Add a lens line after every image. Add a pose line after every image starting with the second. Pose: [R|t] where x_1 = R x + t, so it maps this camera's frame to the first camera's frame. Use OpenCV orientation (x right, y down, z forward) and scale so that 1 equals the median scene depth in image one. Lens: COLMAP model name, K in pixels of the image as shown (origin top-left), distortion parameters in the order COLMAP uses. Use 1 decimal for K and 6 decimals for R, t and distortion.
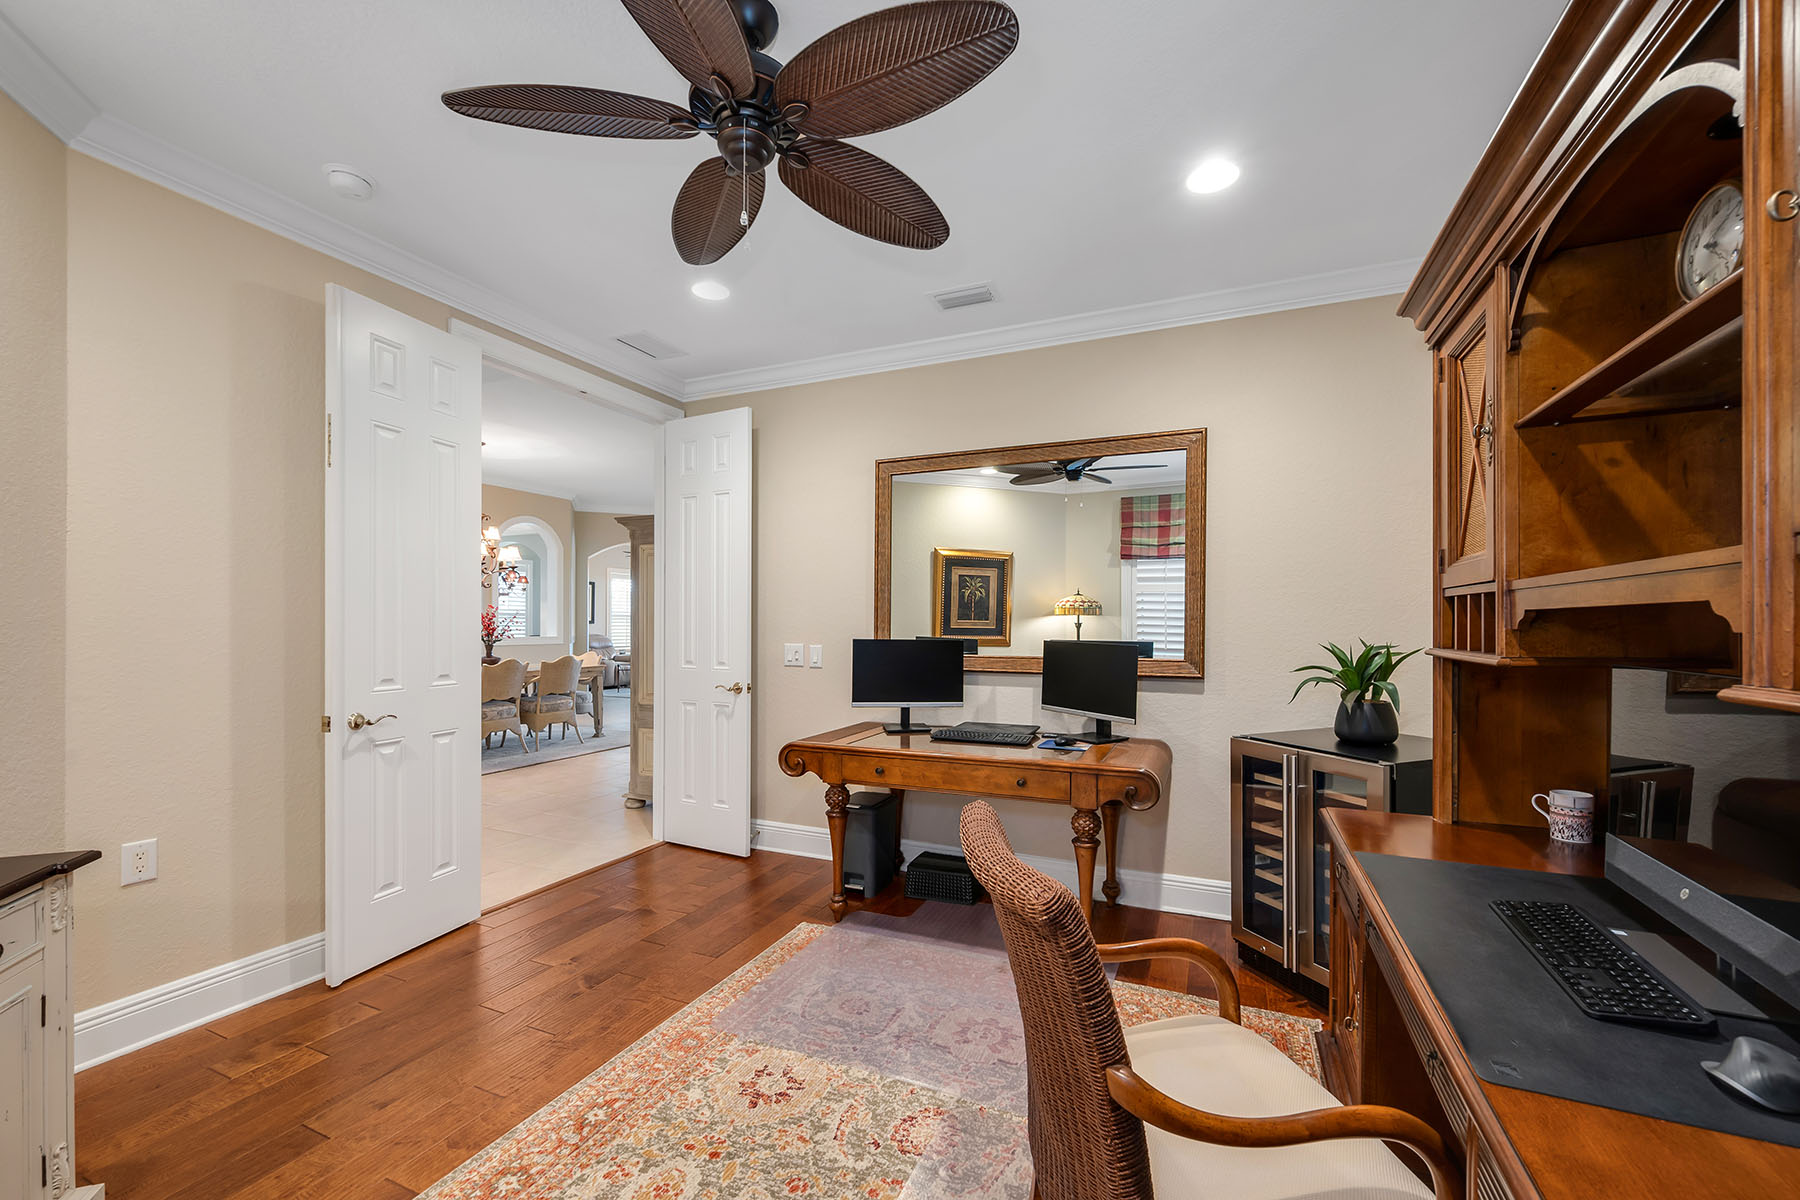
lens RADIAL K [[726.7, 0, 900.0], [0, 726.7, 602.8], [0, 0, 1]] dist [-0.002226, -0.000452]
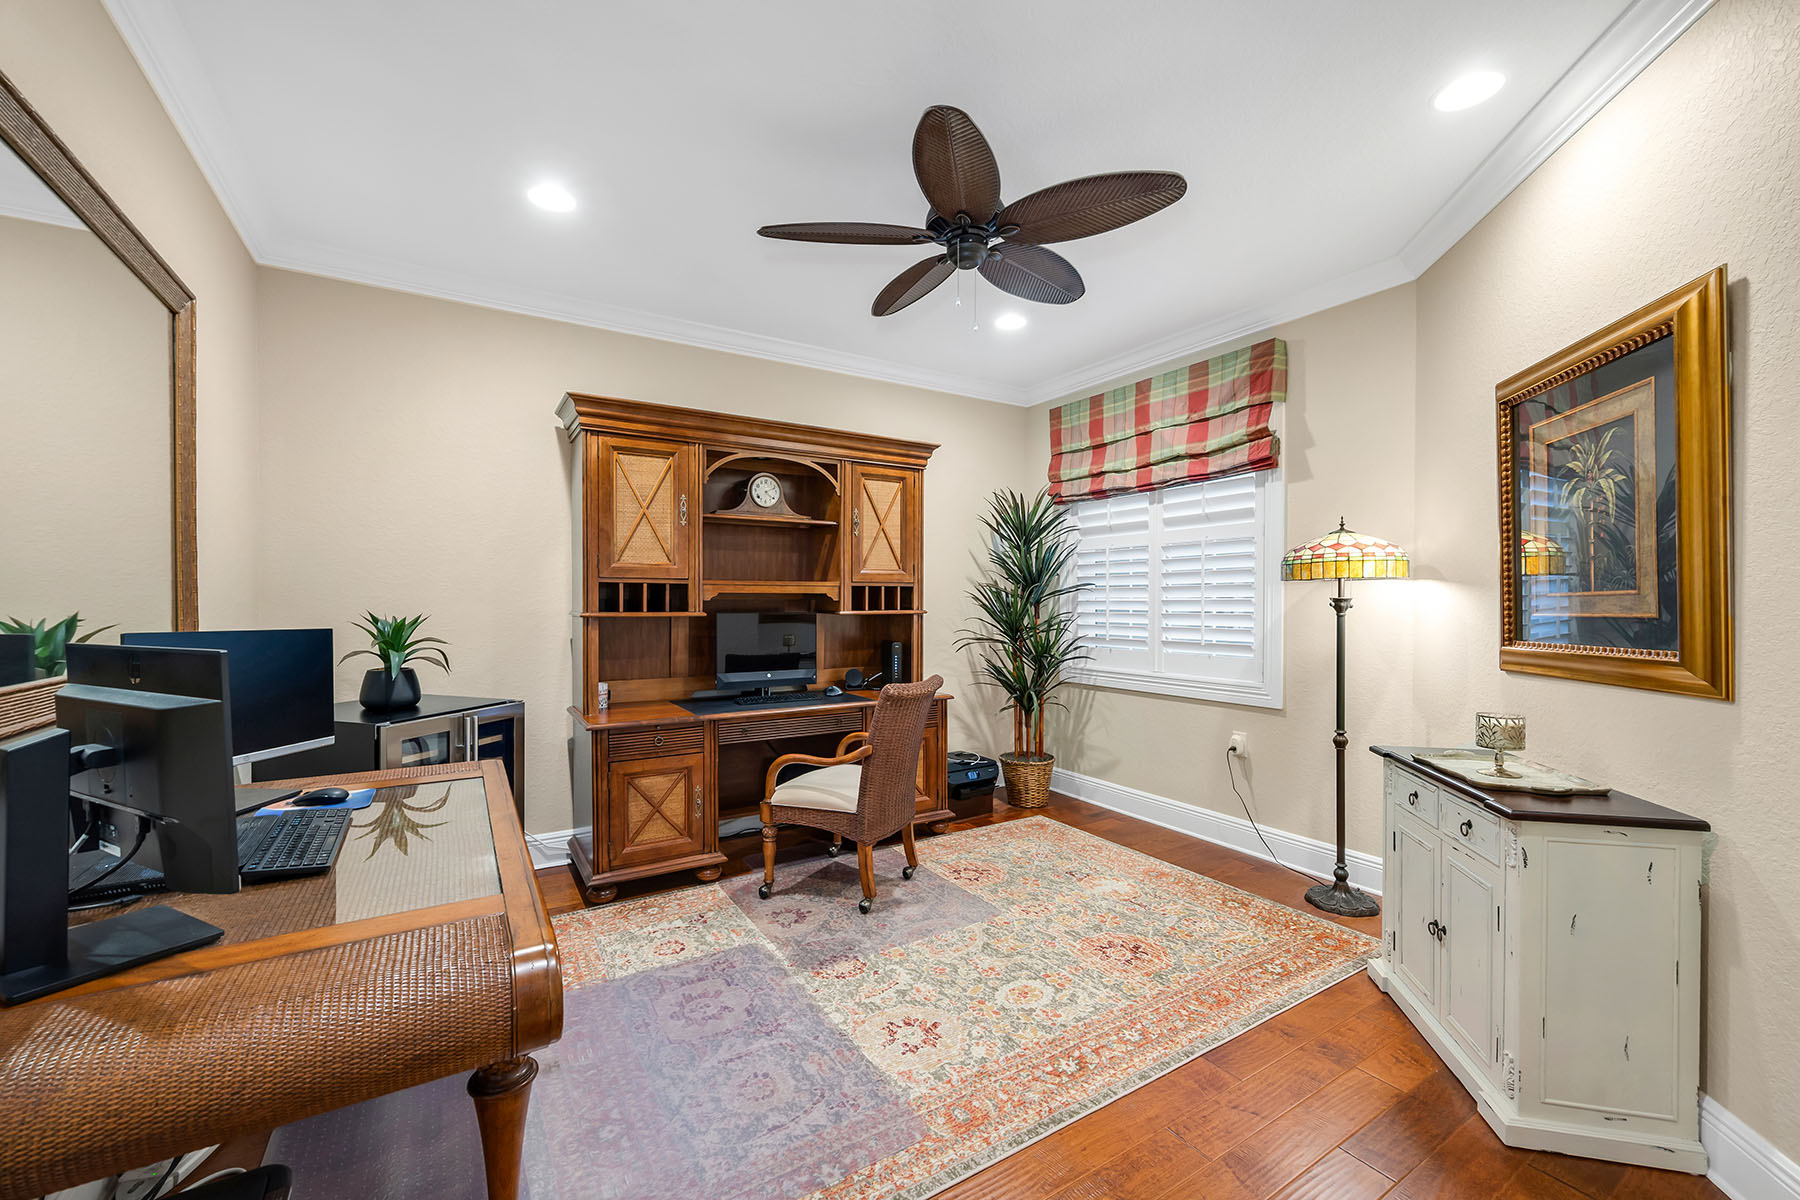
lens RADIAL K [[726.7, 0, 900.0], [0, 726.7, 602.8], [0, 0, 1]] dist [-0.002226, -0.000452]
pose [[-0.825167, -0.007891, 0.564834, -0.758135], [-0.029150, 0.999165, -0.028626, 0.065126], [-0.564137, -0.040086, -0.824708, 1.910512]]
